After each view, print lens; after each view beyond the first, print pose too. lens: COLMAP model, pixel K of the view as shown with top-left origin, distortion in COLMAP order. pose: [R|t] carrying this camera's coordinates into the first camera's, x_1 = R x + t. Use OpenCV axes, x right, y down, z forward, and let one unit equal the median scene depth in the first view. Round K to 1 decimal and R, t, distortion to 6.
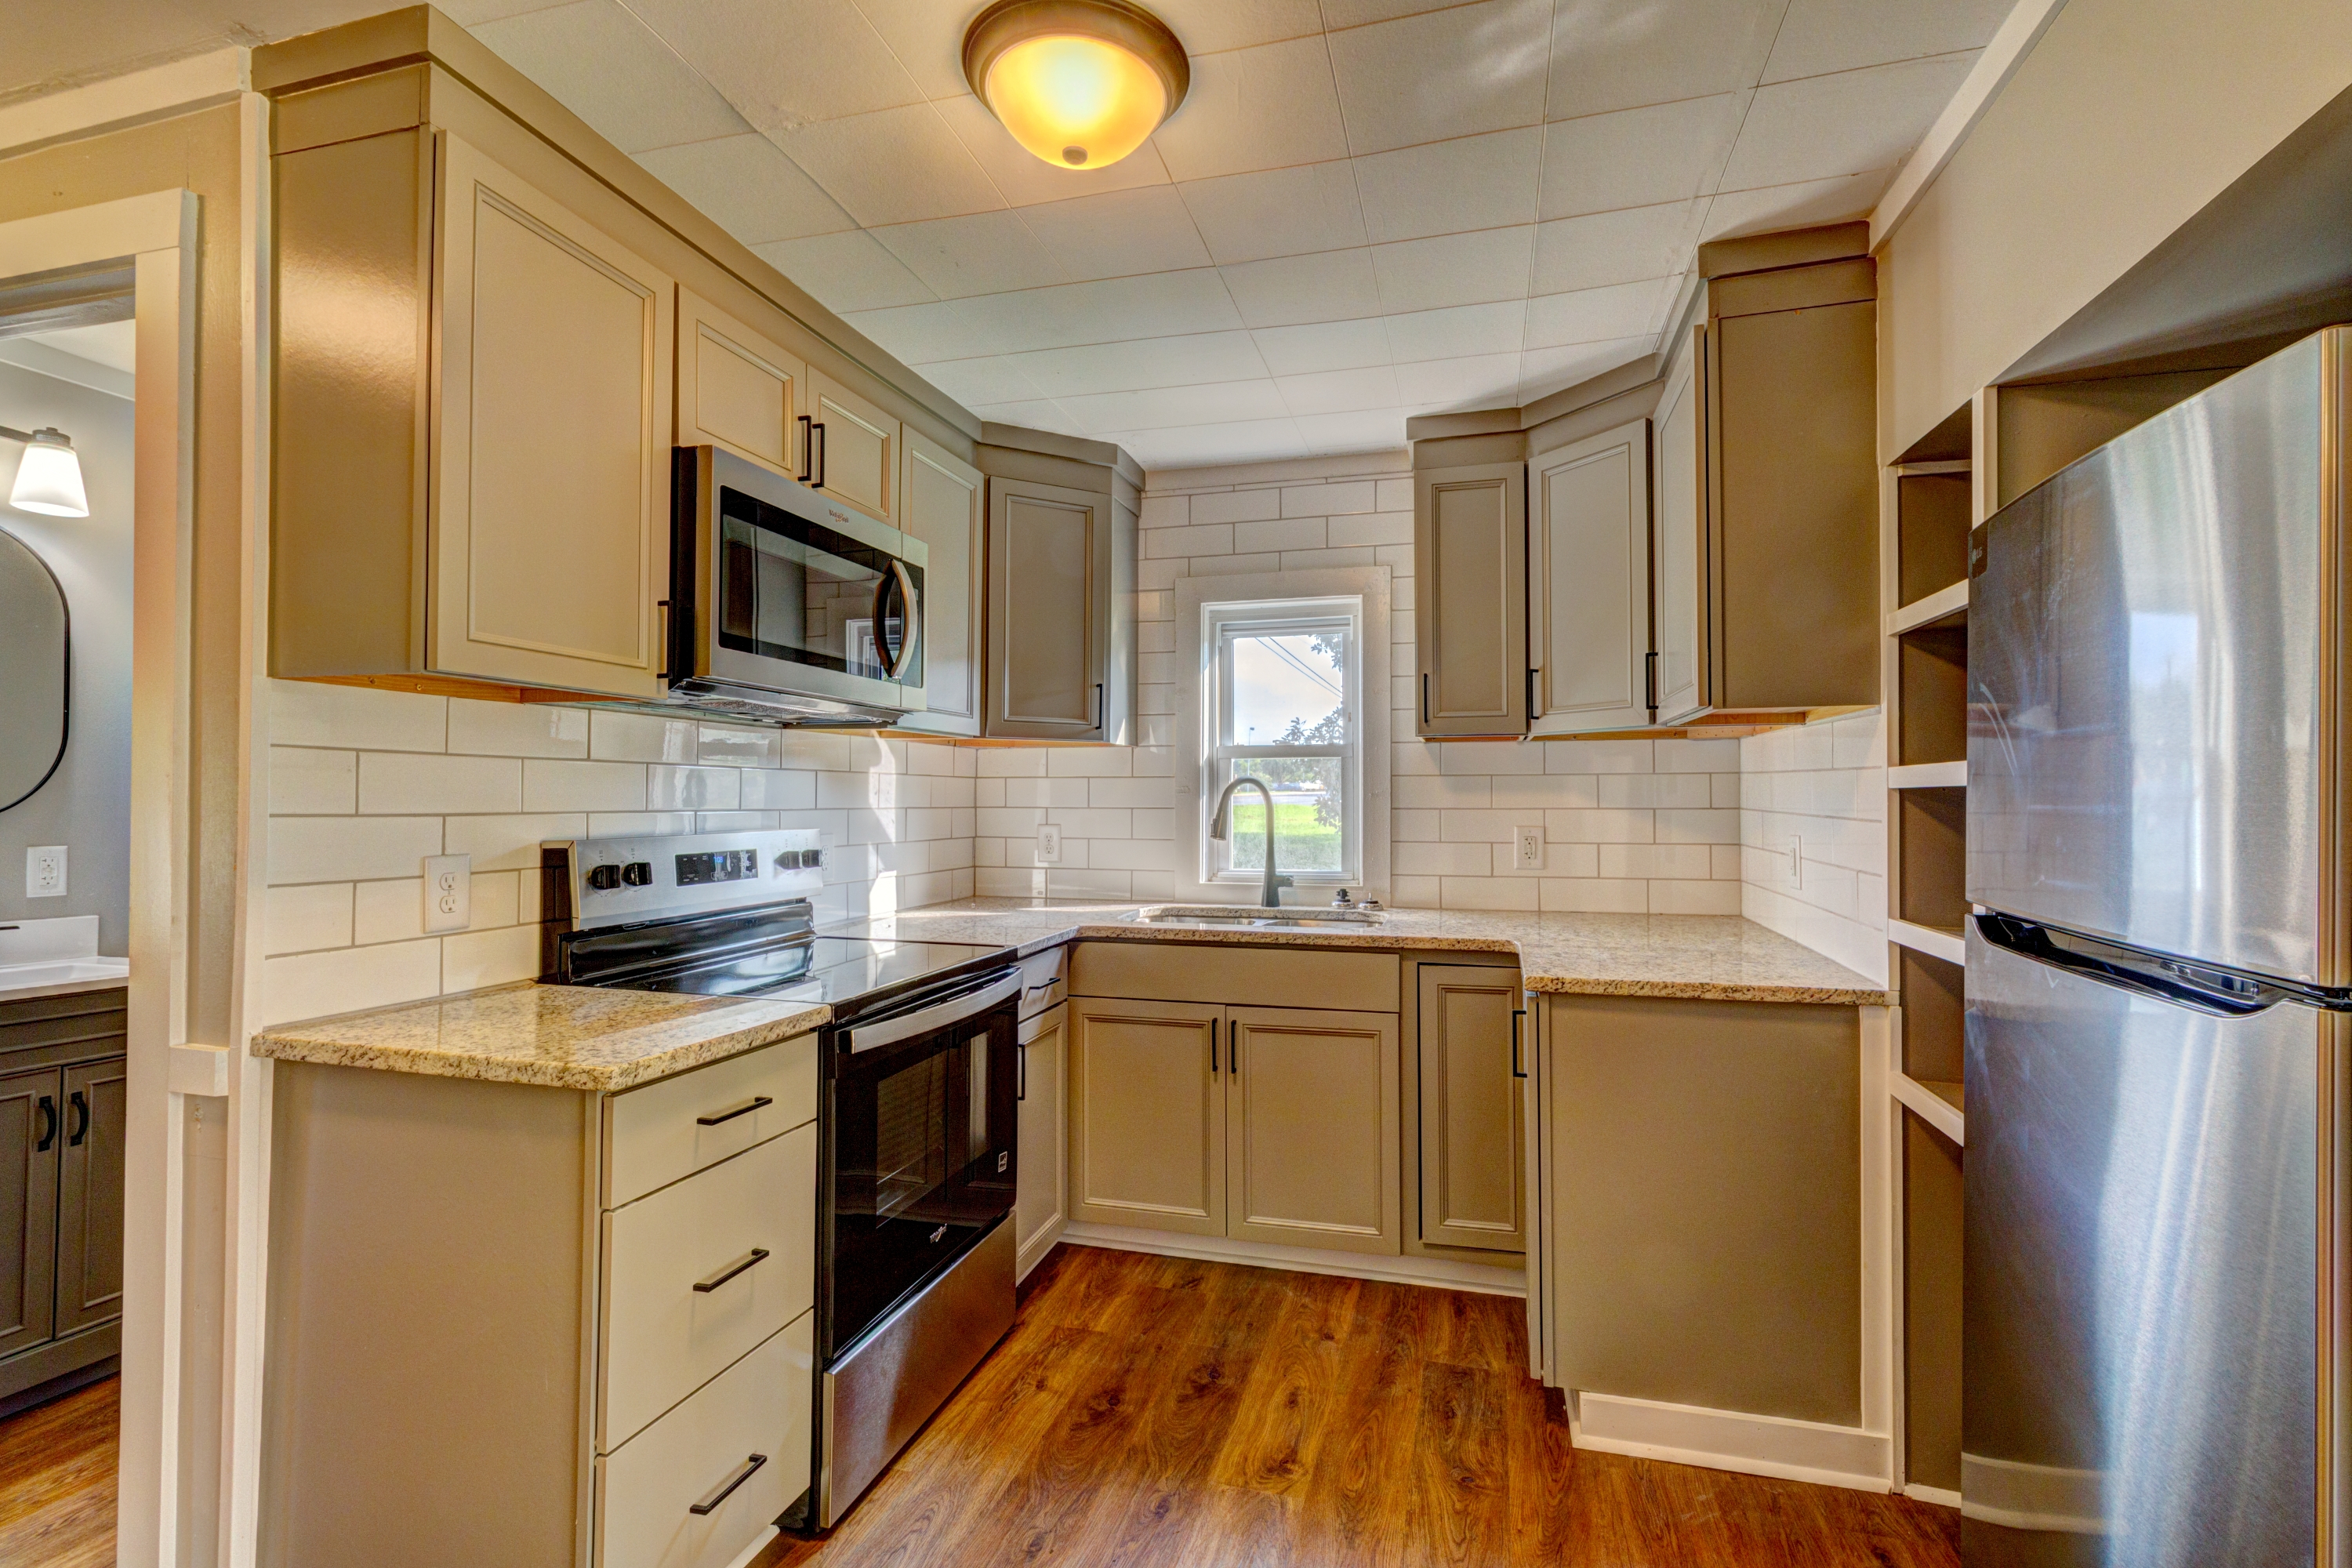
lens RADIAL K [[1074.2, 0, 1176.0], [0, 1074.2, 784.0], [0, 0, 1]] dist [0.006886, -0.001150]
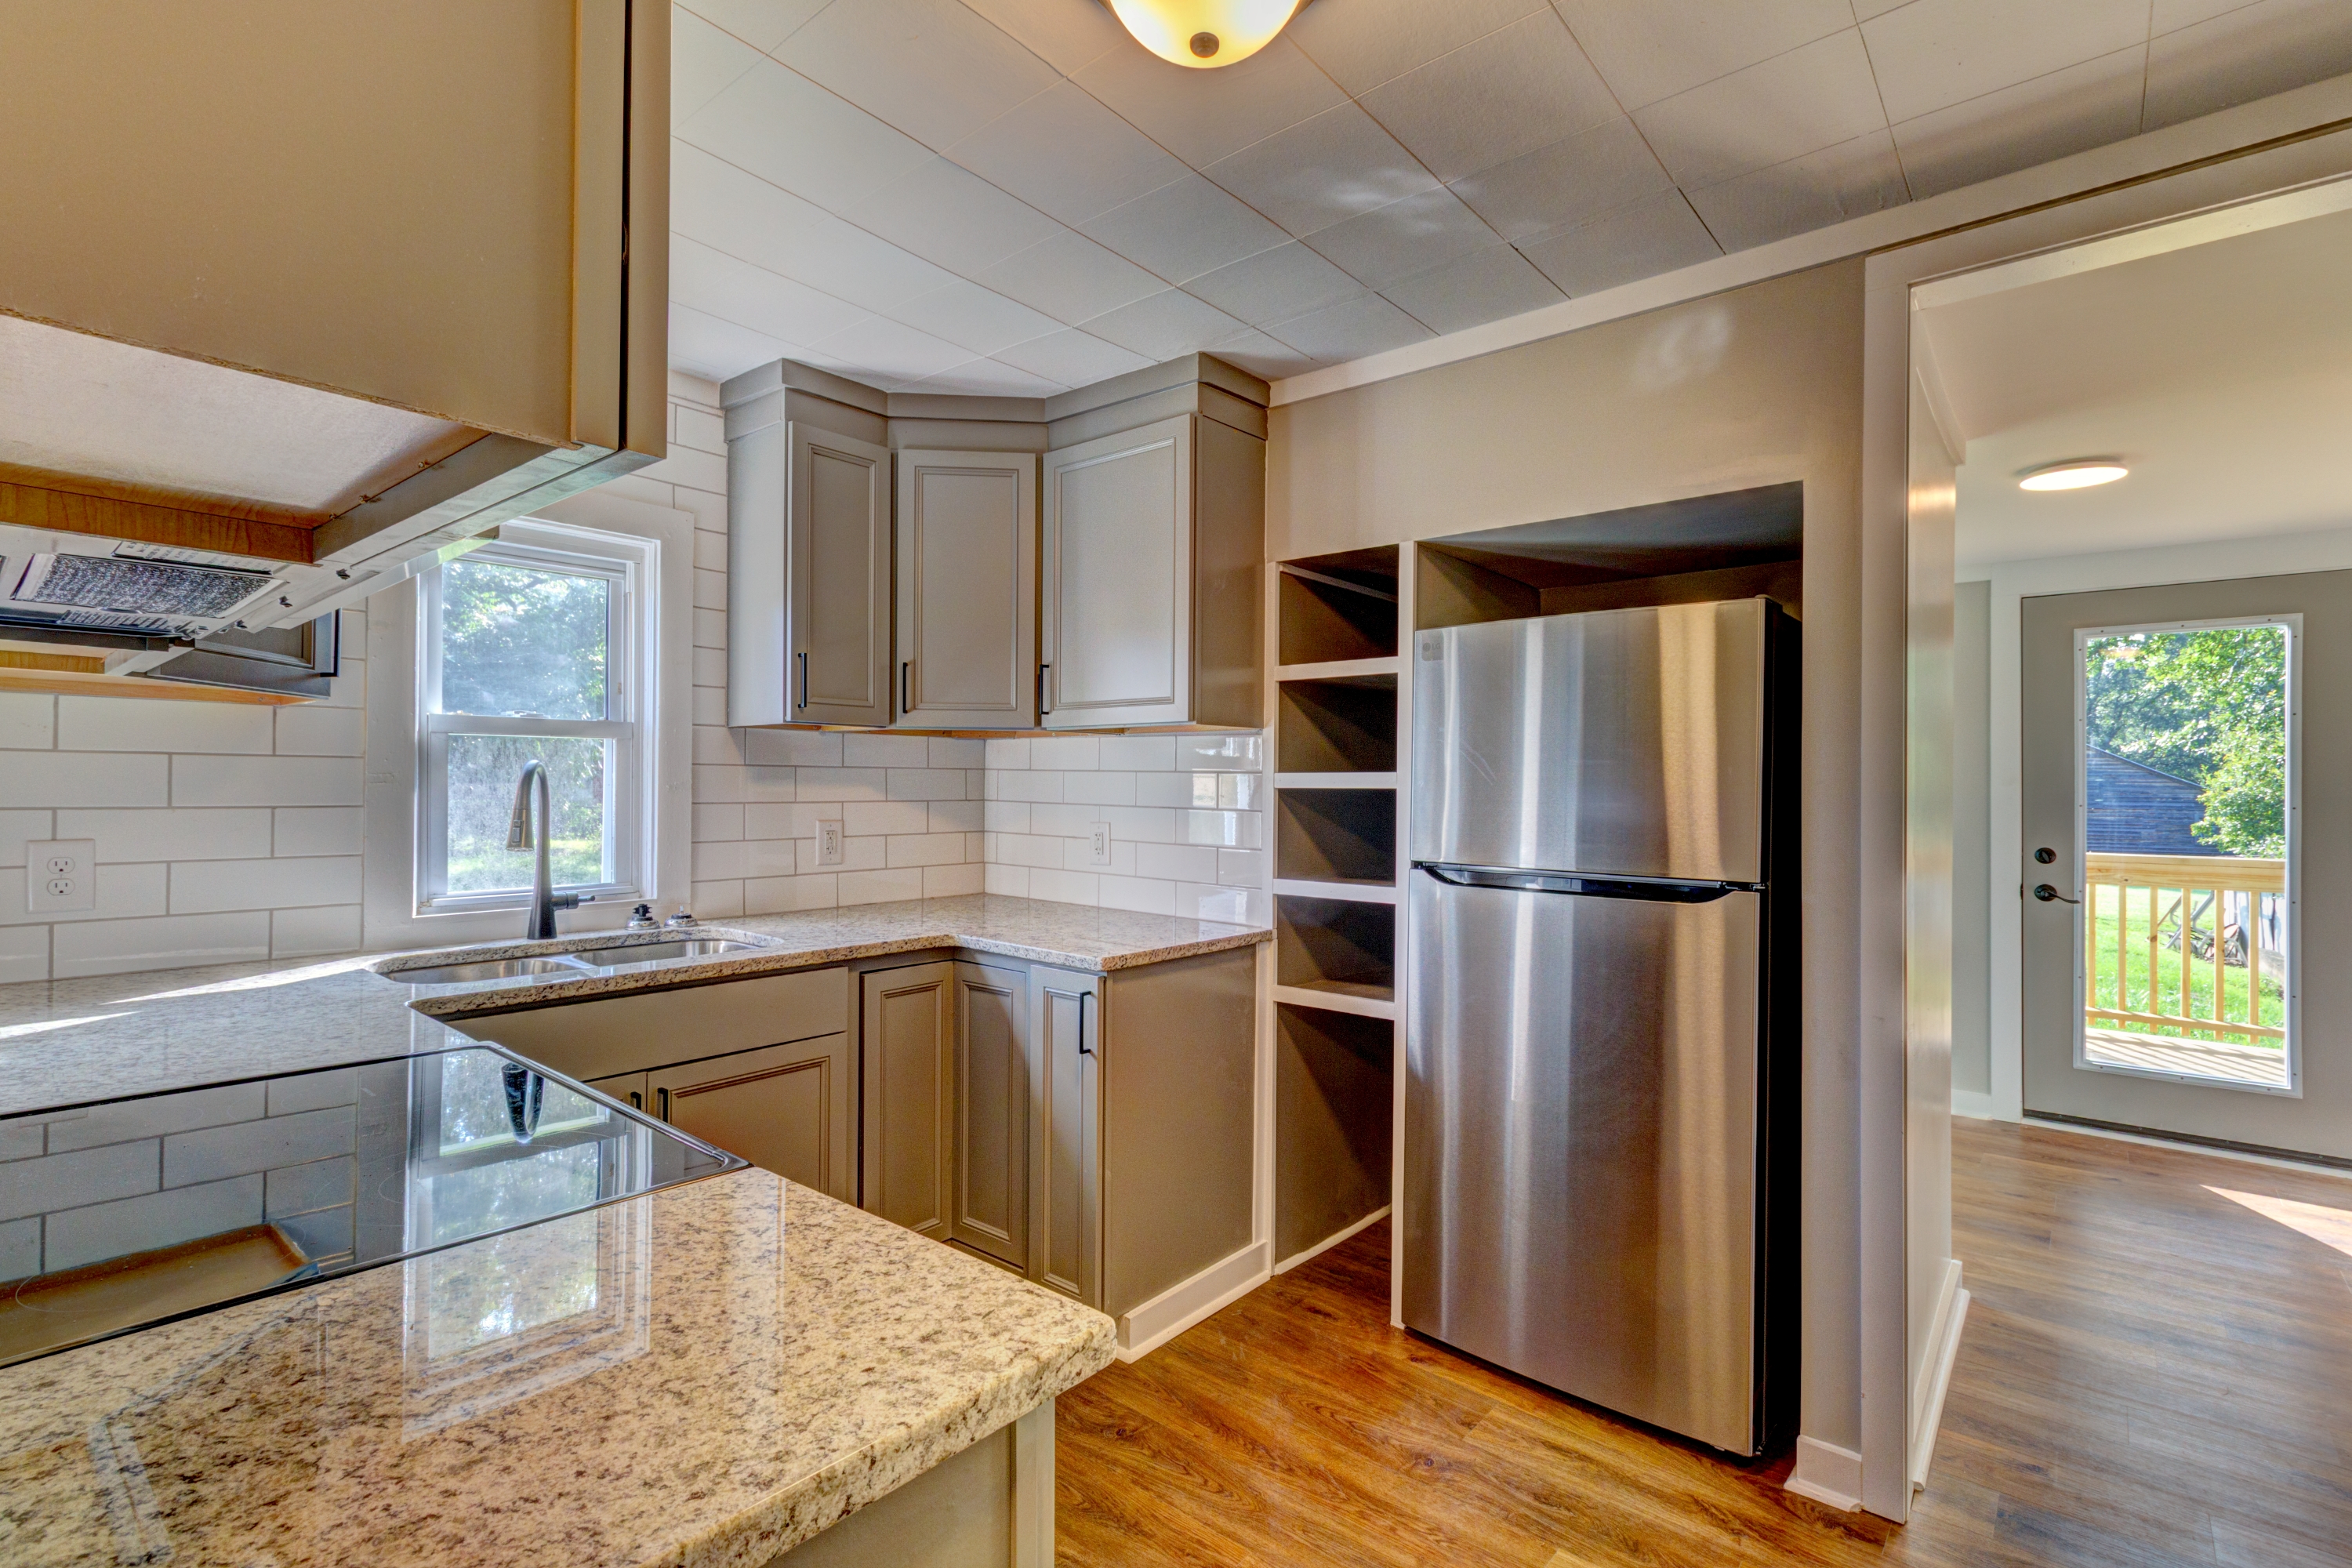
lens RADIAL K [[1074.2, 0, 1176.0], [0, 1074.2, 784.0], [0, 0, 1]] dist [0.006886, -0.001150]
pose [[0.423258, 0.005111, 0.905995, -0.669514], [-0.019182, 0.999810, 0.003321, -0.003472], [-0.905806, -0.018785, 0.423276, 0.501925]]
